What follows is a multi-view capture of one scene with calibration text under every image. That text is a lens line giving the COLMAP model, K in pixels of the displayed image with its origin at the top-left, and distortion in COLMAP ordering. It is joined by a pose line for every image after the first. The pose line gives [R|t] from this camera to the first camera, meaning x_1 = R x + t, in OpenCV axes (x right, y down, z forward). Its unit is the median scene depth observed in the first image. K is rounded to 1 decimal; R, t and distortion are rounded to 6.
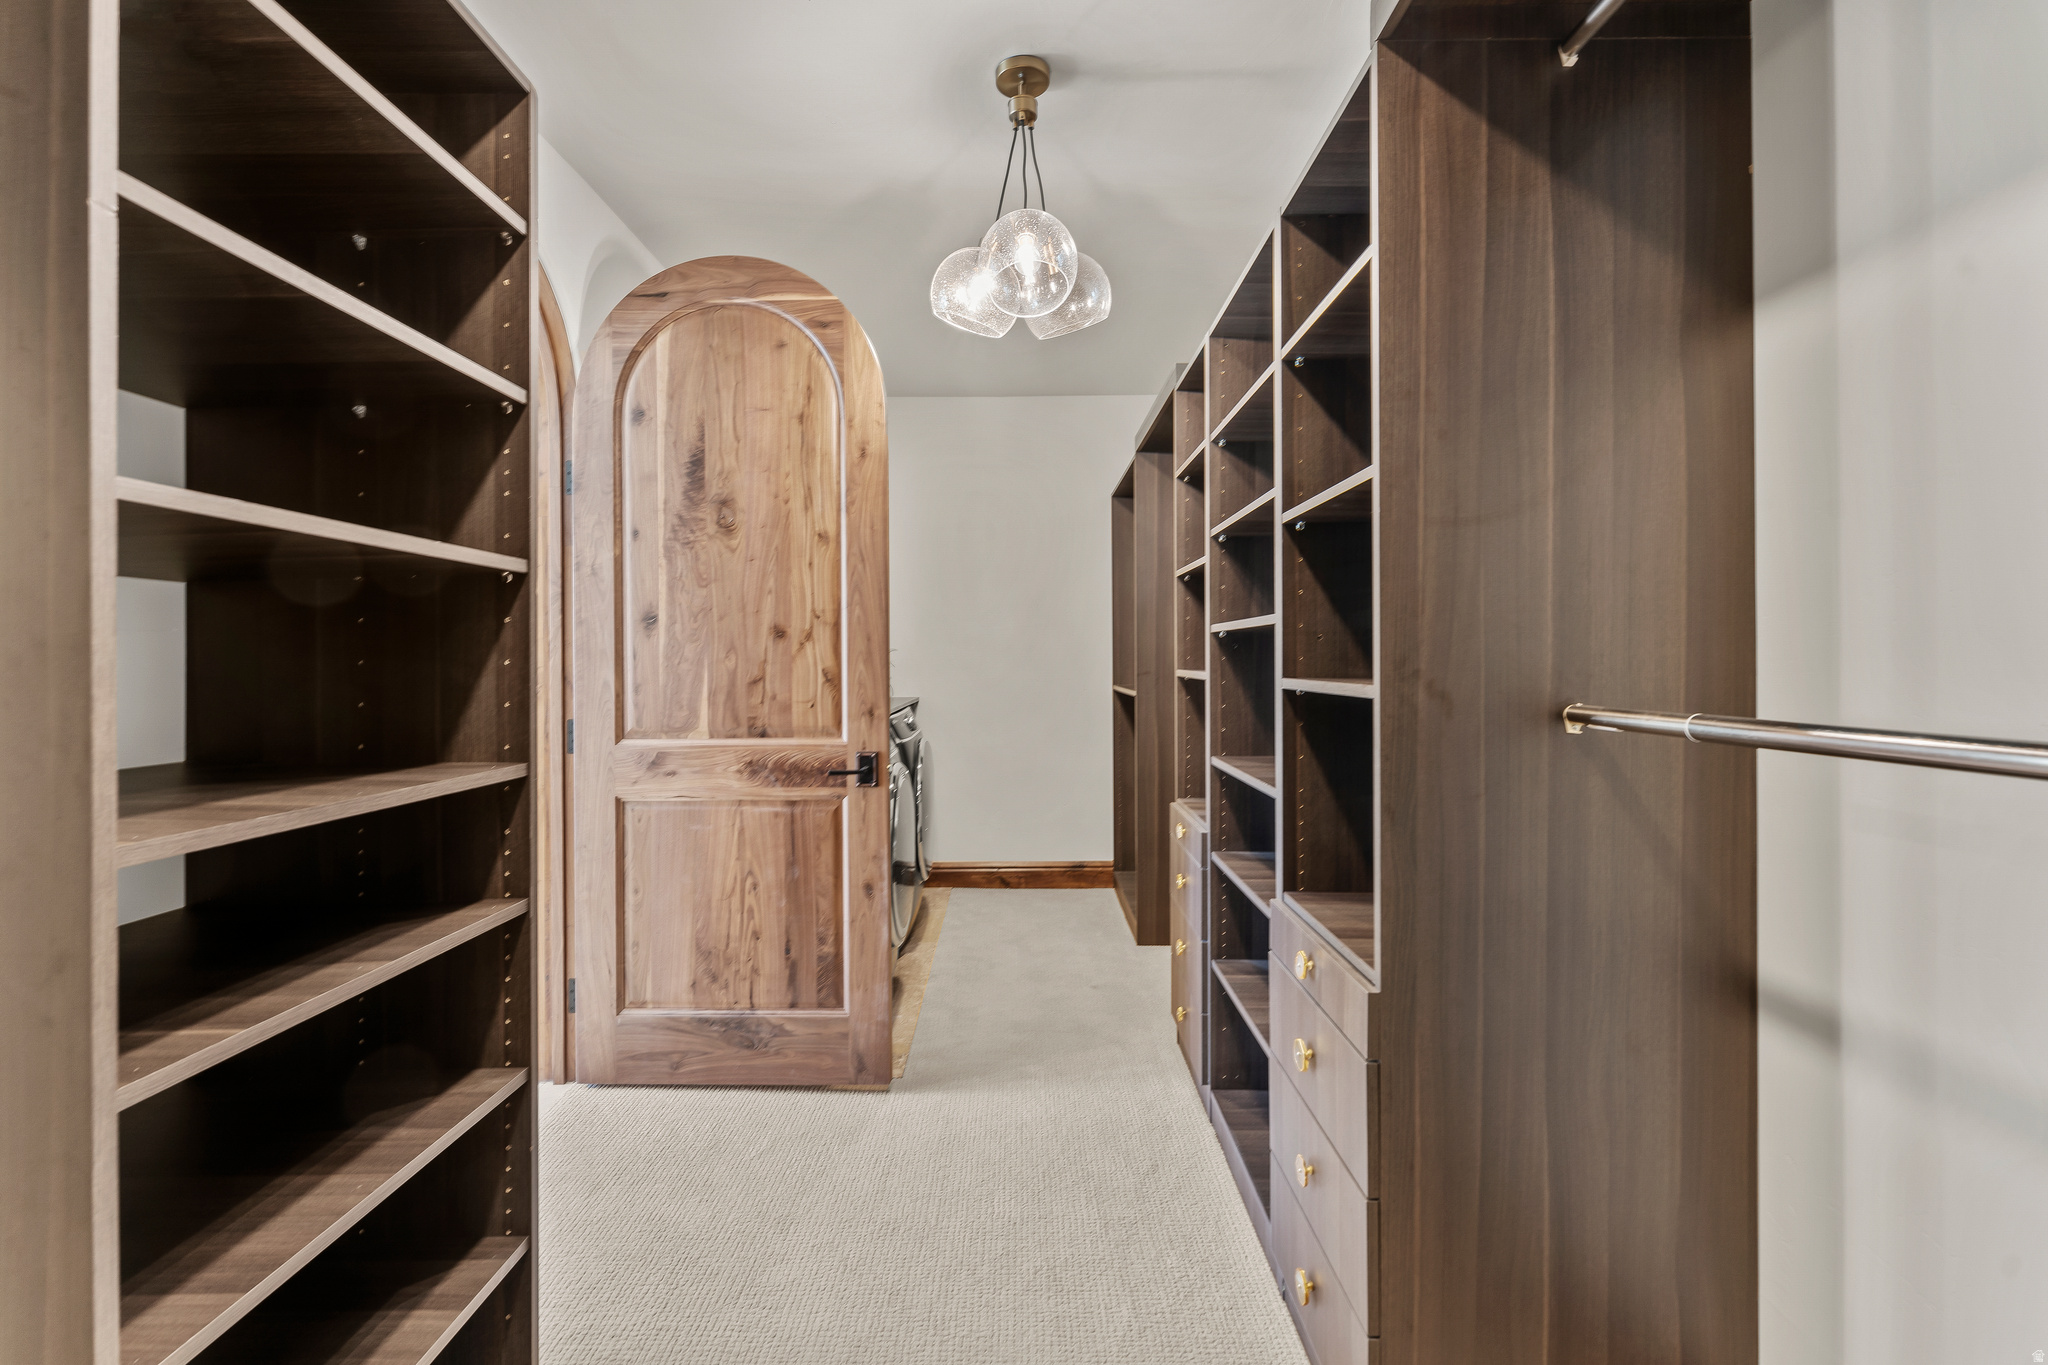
lens RADIAL K [[833.6, 0, 1024.0], [0, 833.6, 682.5], [0, 0, 1]] dist [-0.015826, -0.000121]
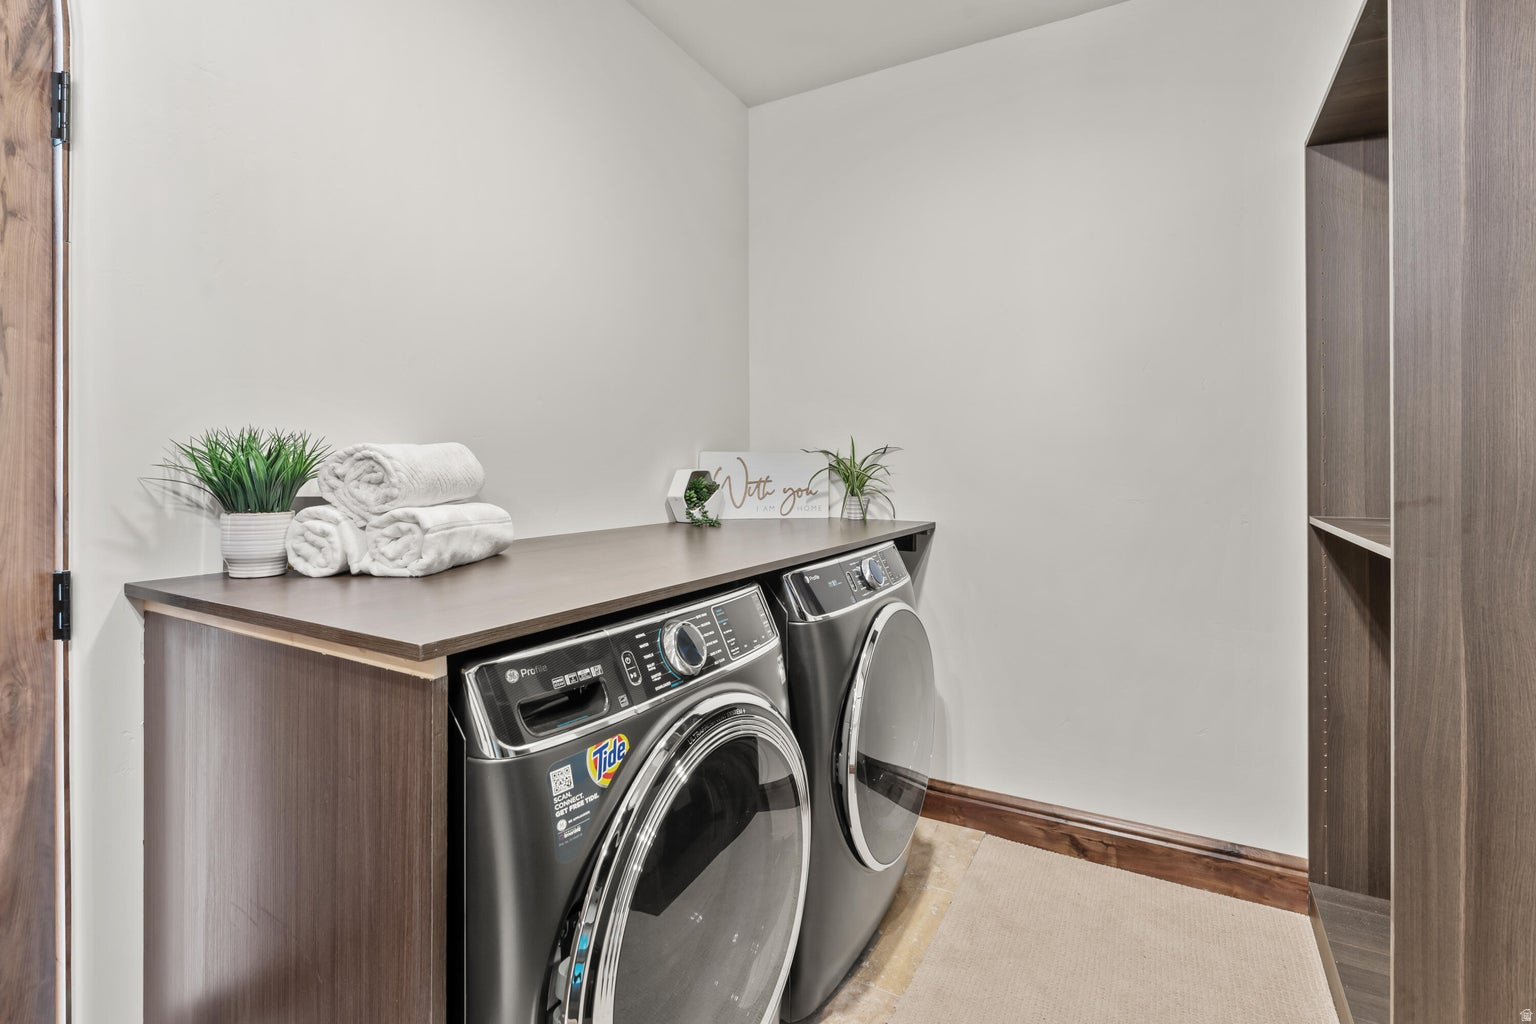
lens RADIAL K [[719.8, 0, 767.0], [0, 719.8, 478.9], [0, 0, 1]] dist [0.000021, -0.000030]
pose [[0.864288, 0.010003, -0.502898, 0.039617], [-0.020627, 0.999666, -0.015566, -0.007574], [0.502574, 0.023827, 0.864206, 0.443713]]
